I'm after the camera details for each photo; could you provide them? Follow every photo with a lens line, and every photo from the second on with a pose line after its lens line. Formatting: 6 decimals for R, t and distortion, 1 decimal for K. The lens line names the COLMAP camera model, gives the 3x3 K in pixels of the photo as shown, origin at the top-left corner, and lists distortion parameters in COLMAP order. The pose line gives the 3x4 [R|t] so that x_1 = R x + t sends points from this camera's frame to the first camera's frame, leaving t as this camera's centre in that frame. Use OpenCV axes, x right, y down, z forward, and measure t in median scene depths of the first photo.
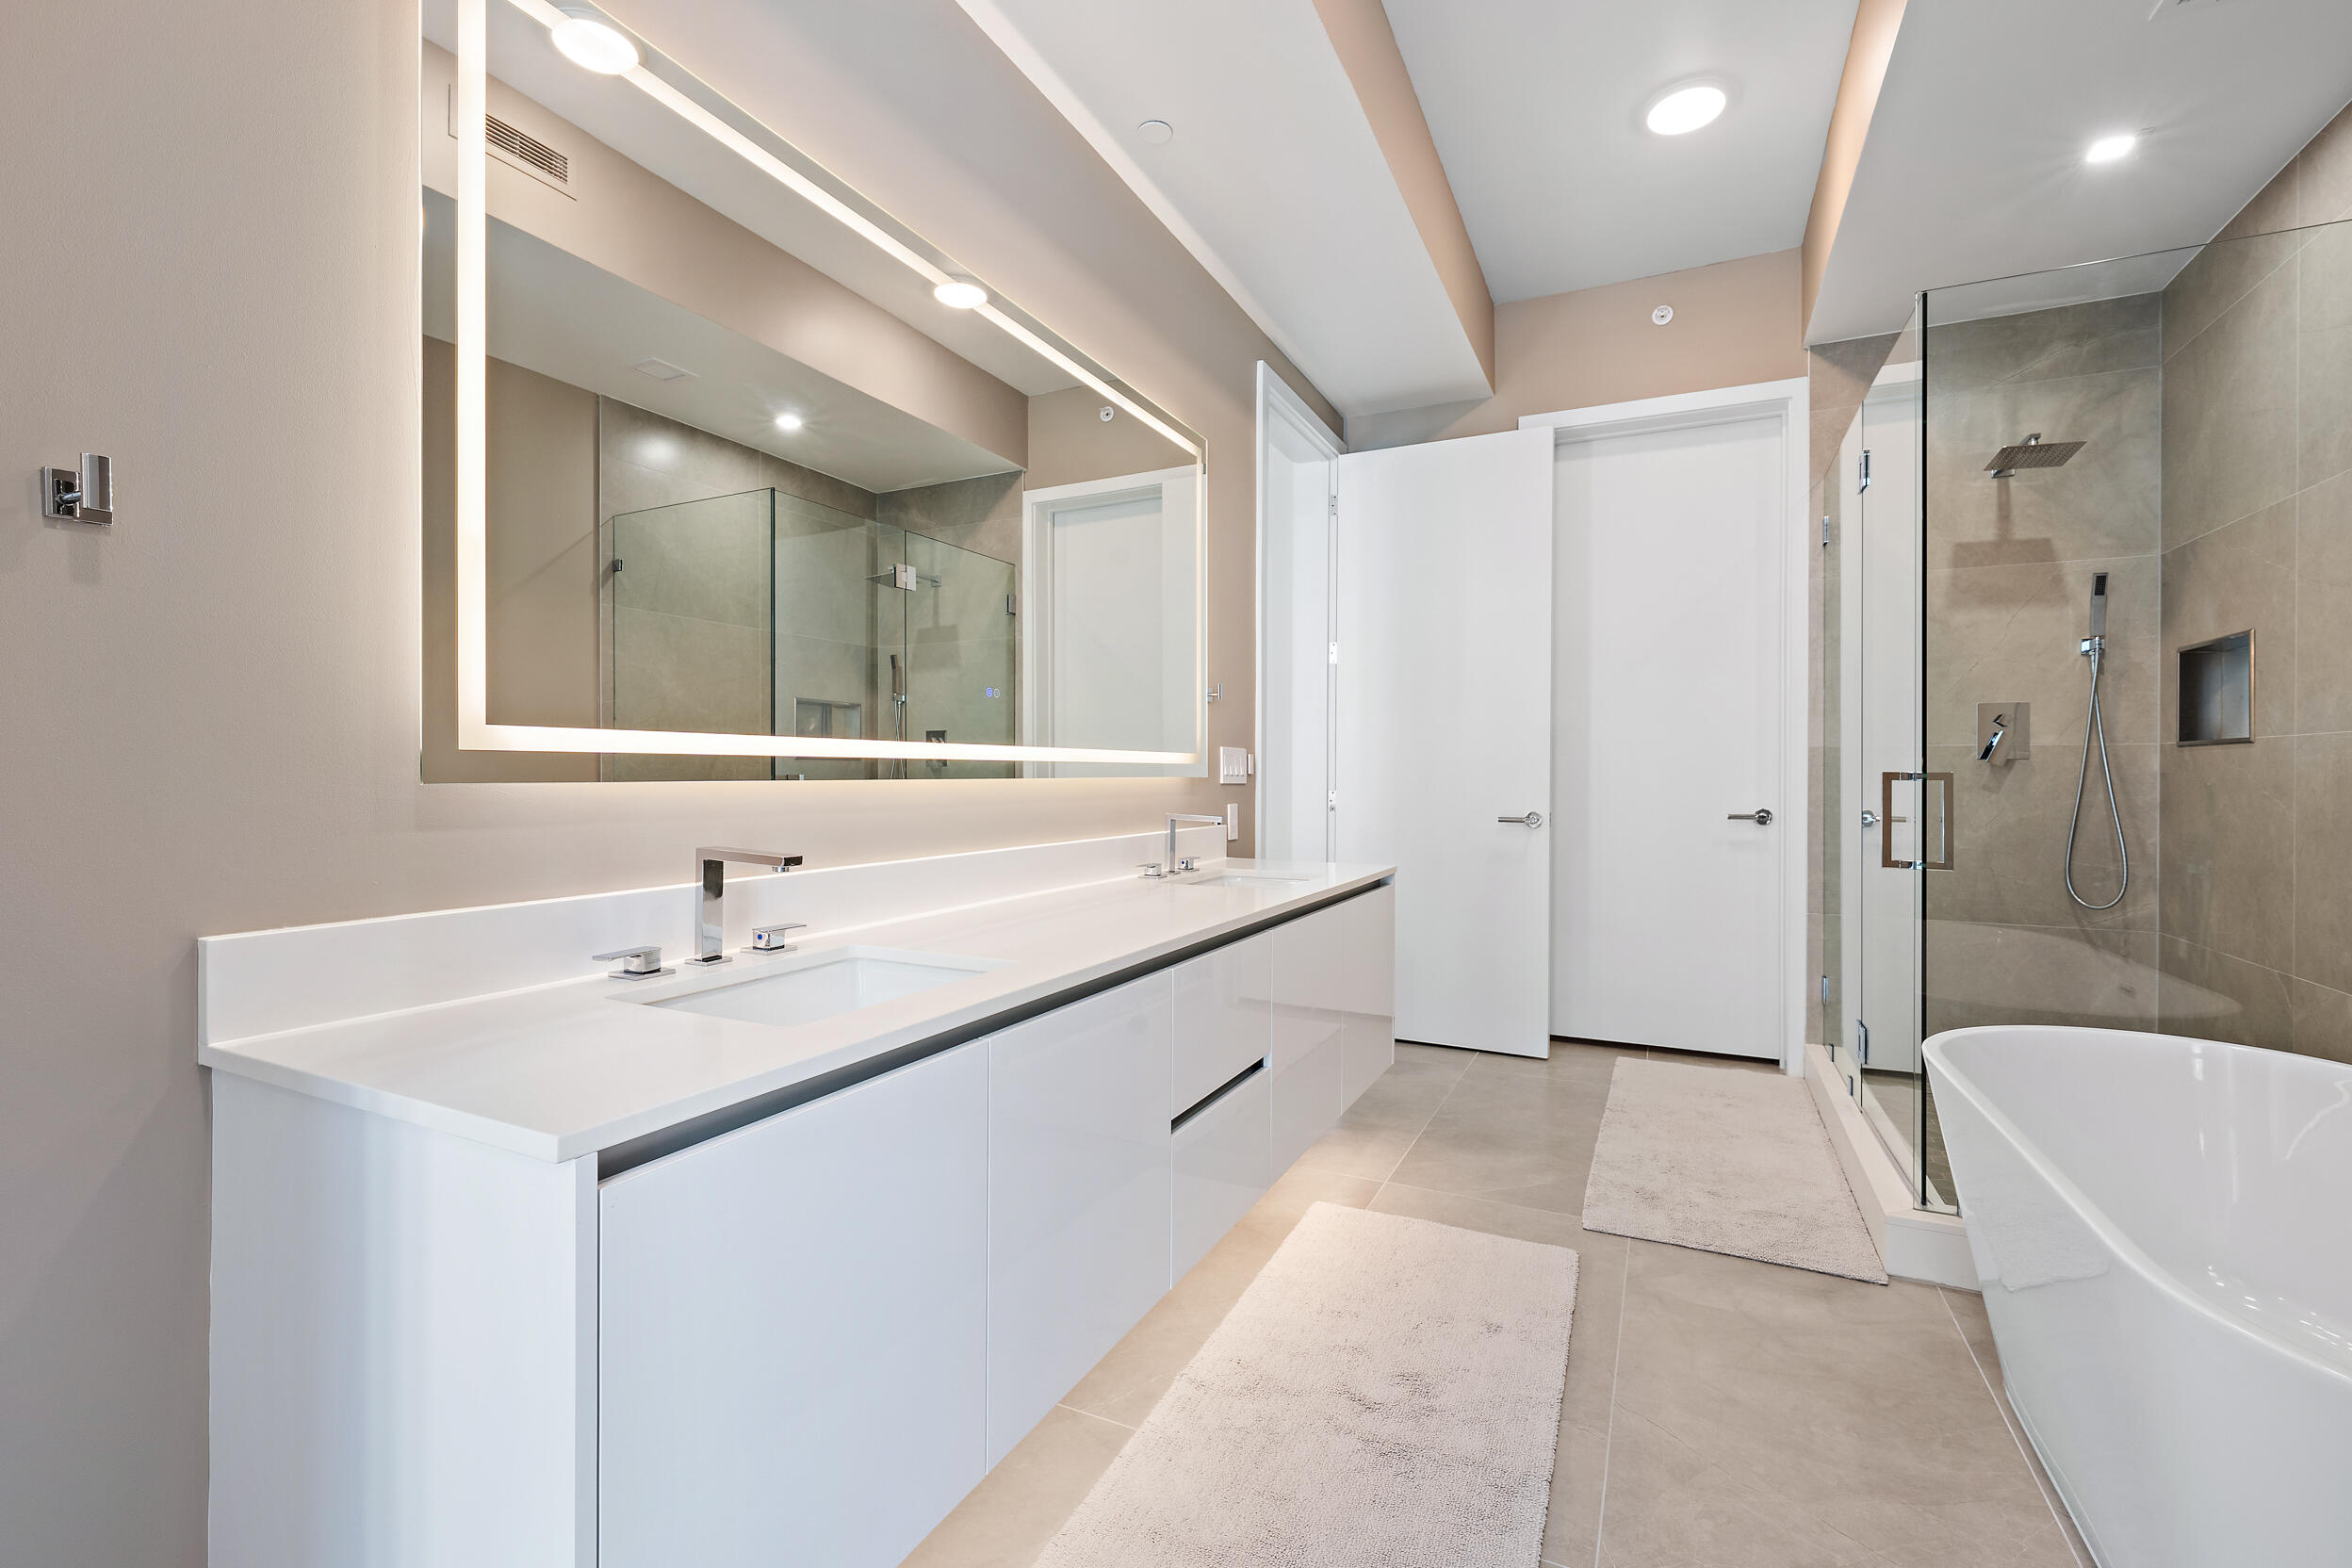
lens RADIAL K [[1043.1, 0, 1167.5], [0, 1043.1, 777.7], [0, 0, 1]] dist [-0.012700, -0.000149]
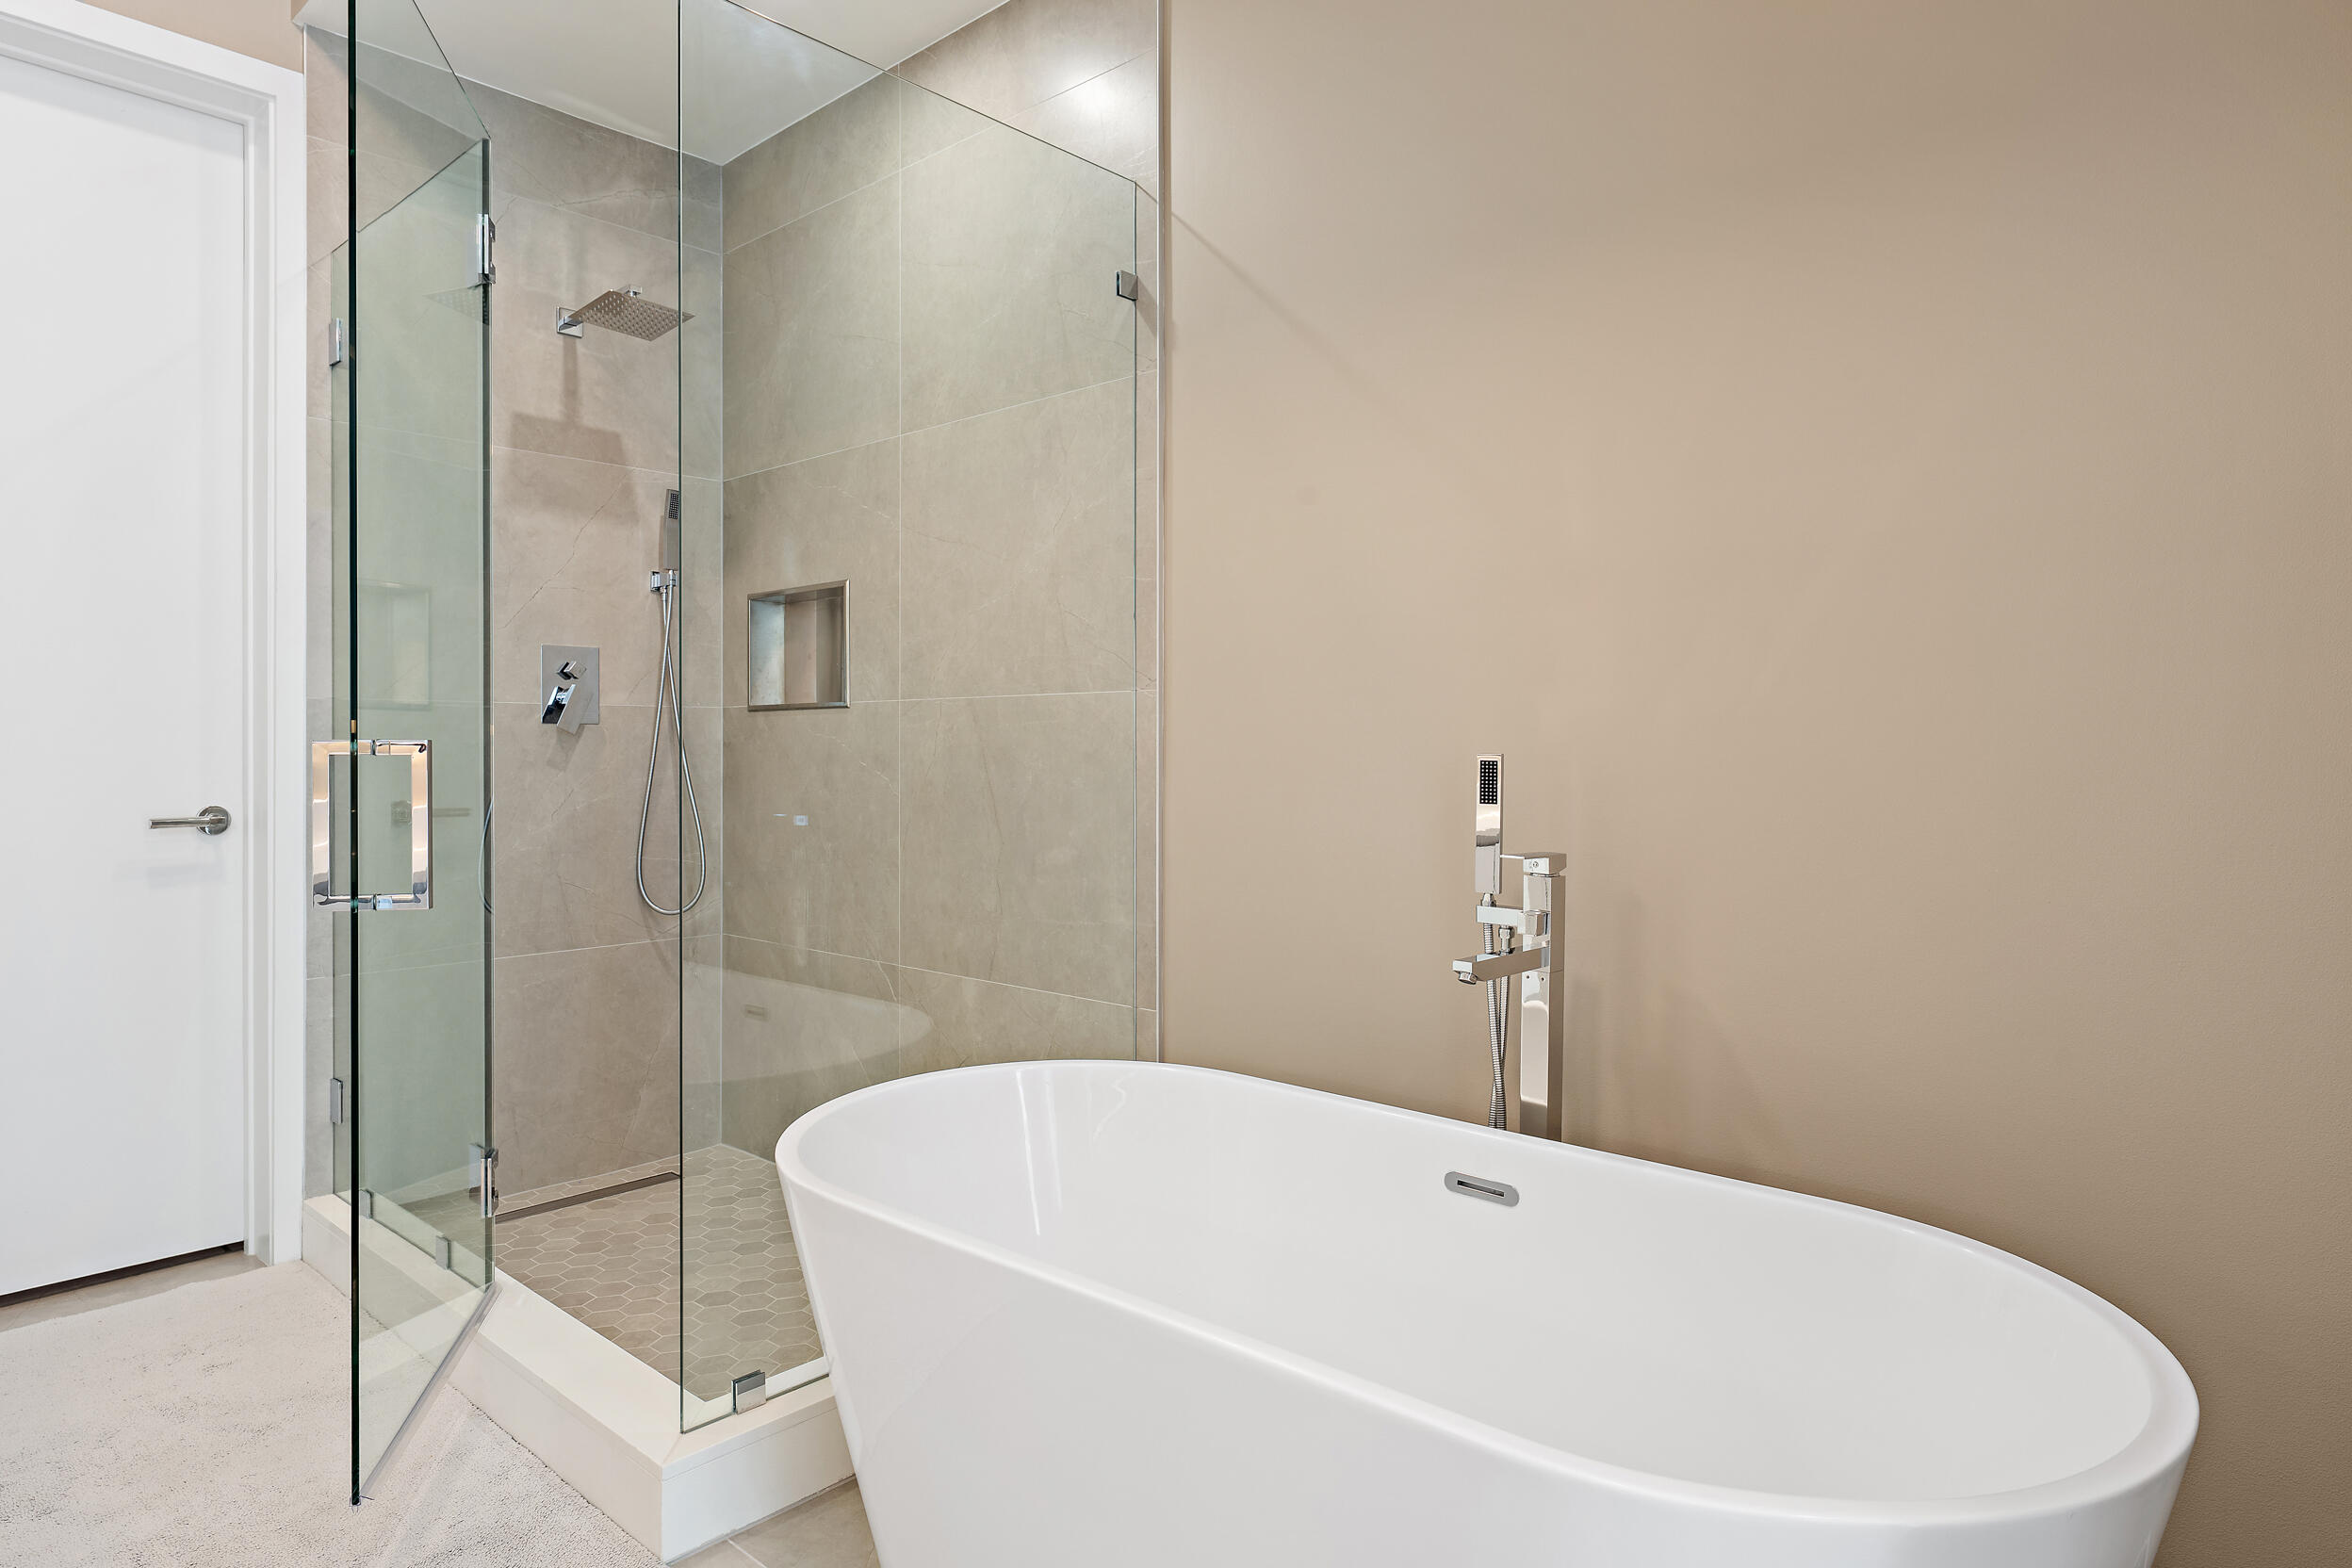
lens RADIAL K [[1358.6, 0, 1191.2], [0, 1358.6, 742.7], [0, 0, 1]] dist [0.000396, 0.000267]
pose [[0.270778, -0.000504, 0.962642, 0.005659], [0.005961, 0.999982, -0.001153, -0.000777], [-0.962623, 0.006051, 0.270776, 0.326202]]
